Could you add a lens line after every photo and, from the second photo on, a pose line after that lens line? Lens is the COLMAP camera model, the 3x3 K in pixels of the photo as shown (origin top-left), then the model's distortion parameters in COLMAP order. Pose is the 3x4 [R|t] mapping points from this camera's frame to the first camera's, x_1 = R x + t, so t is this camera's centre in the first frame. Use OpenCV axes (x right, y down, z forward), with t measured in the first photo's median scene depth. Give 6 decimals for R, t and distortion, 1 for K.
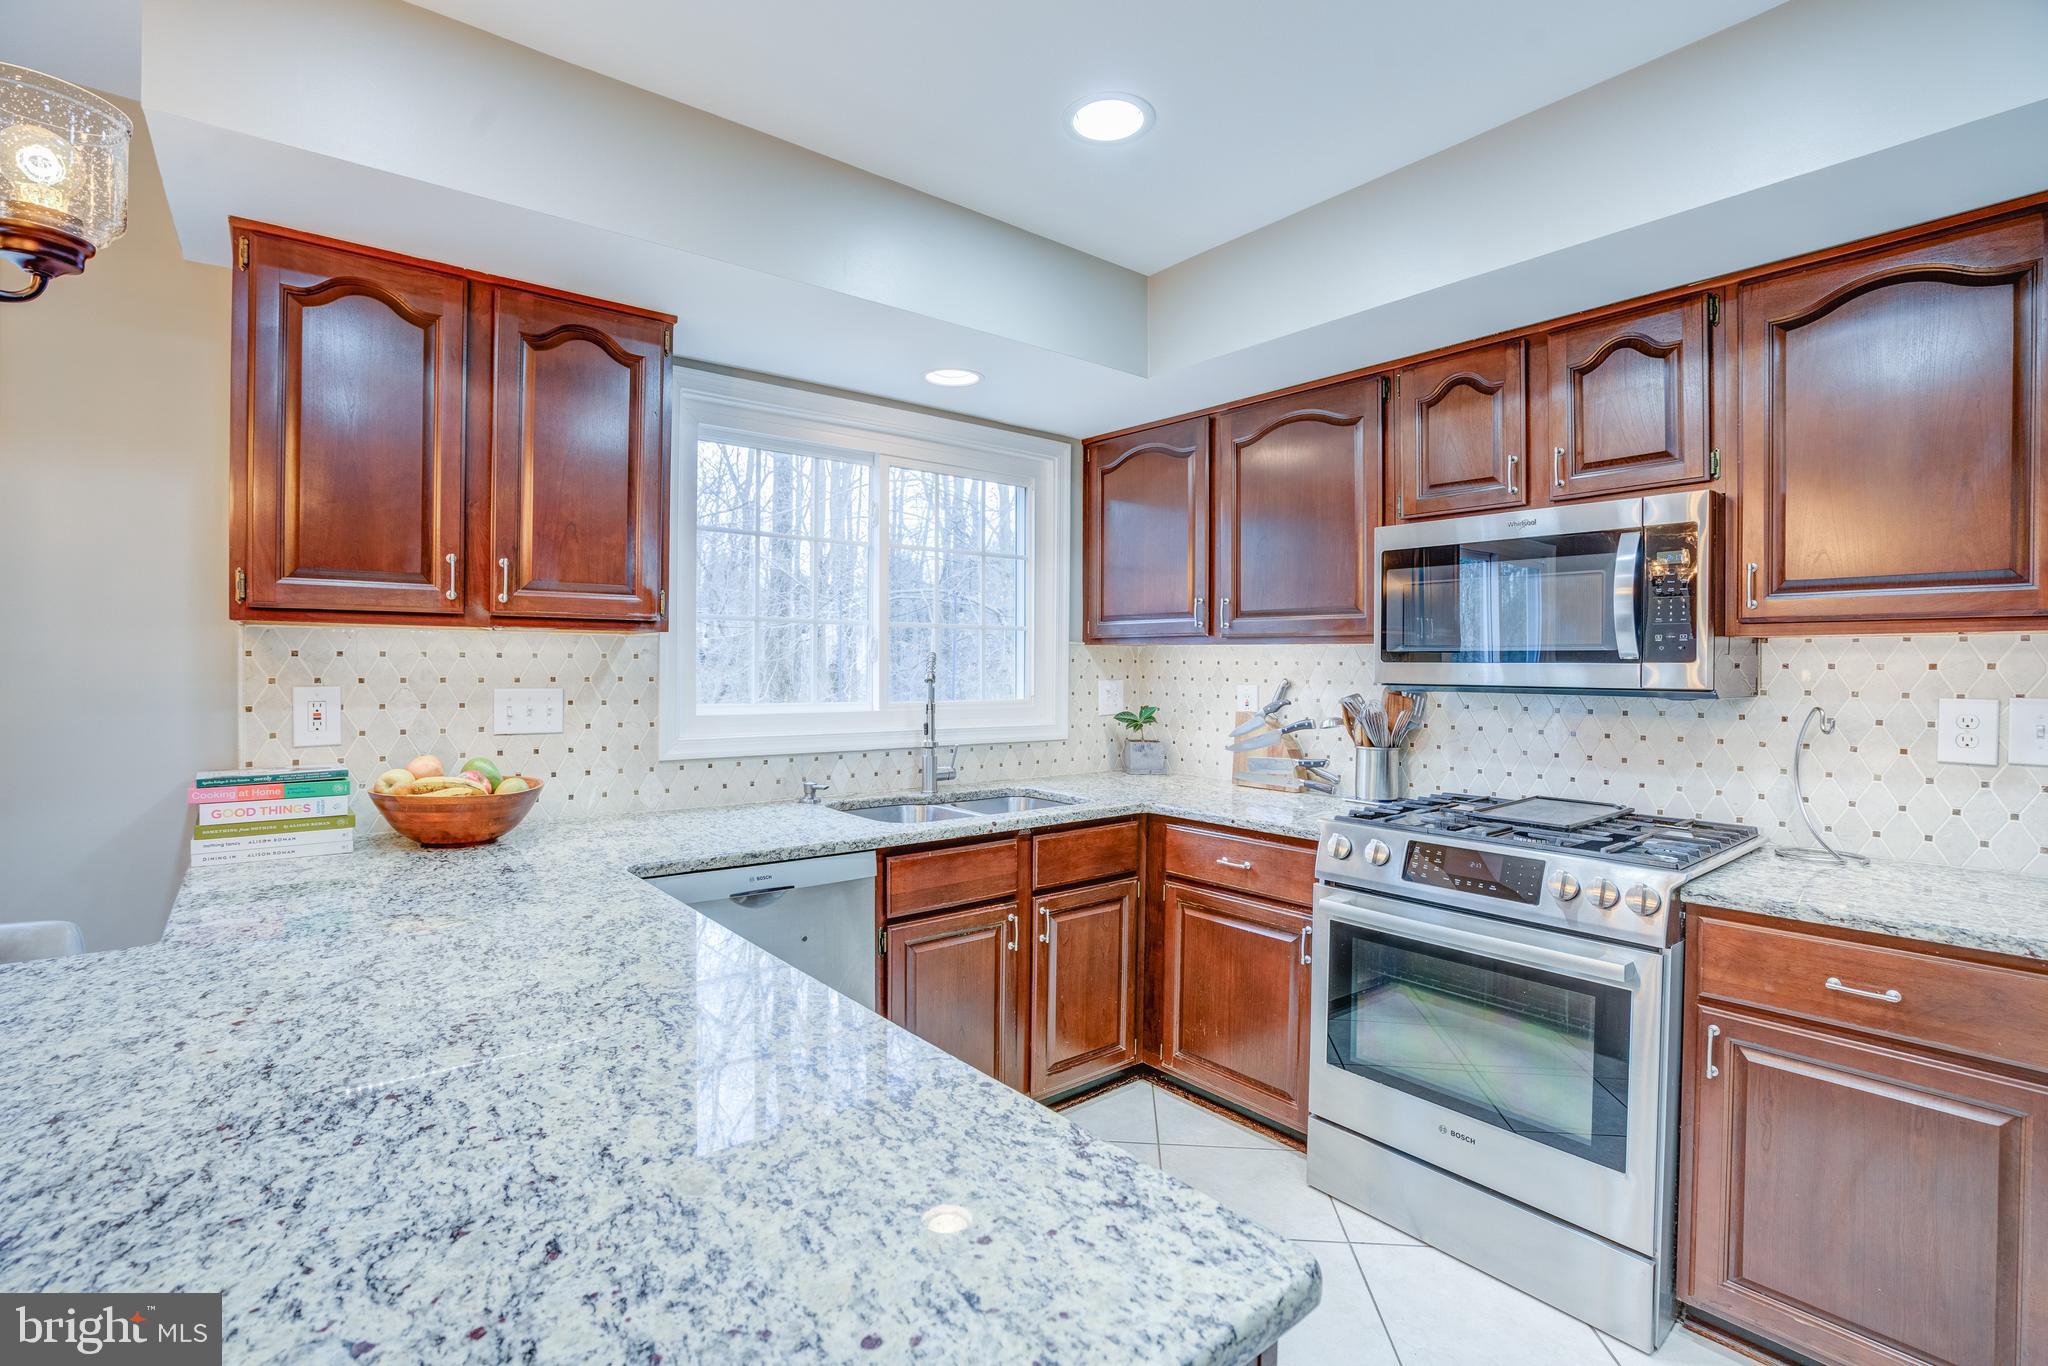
lens RADIAL K [[943.3, 0, 1028.1], [0, 943.3, 674.0], [0, 0, 1]] dist [-0.004784, 0.001443]
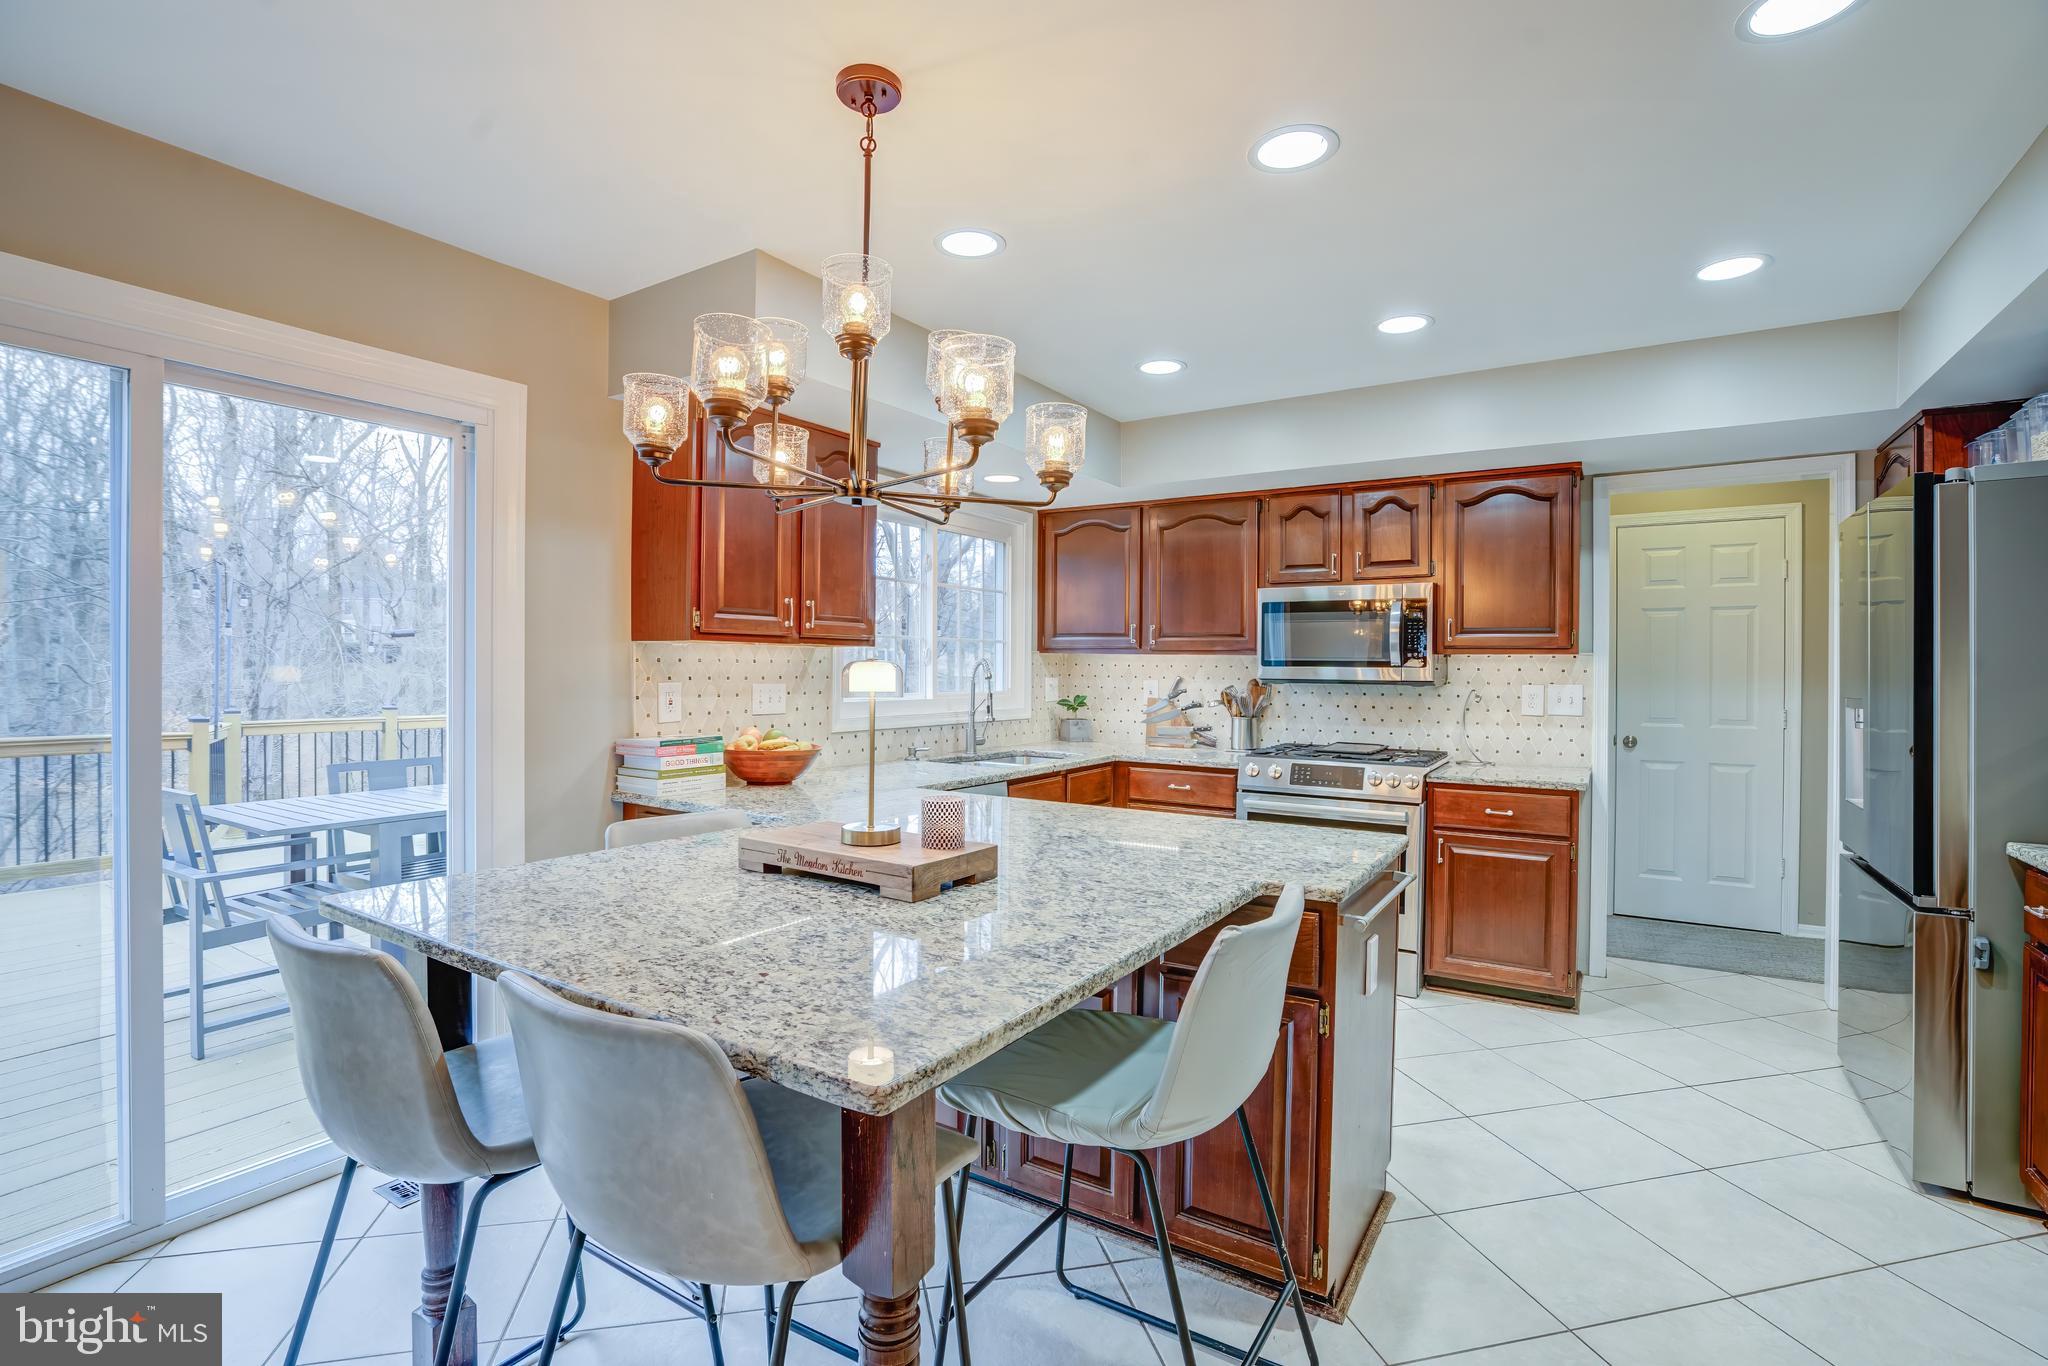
lens RADIAL K [[943.3, 0, 1025.4], [0, 943.3, 682.5], [0, 0, 1]] dist [-0.004784, 0.001443]
pose [[0.950833, -0.004097, 0.309677, -0.612427], [0.000598, 0.999935, 0.011393, -0.003238], [-0.309704, -0.010648, 0.950773, -0.546030]]
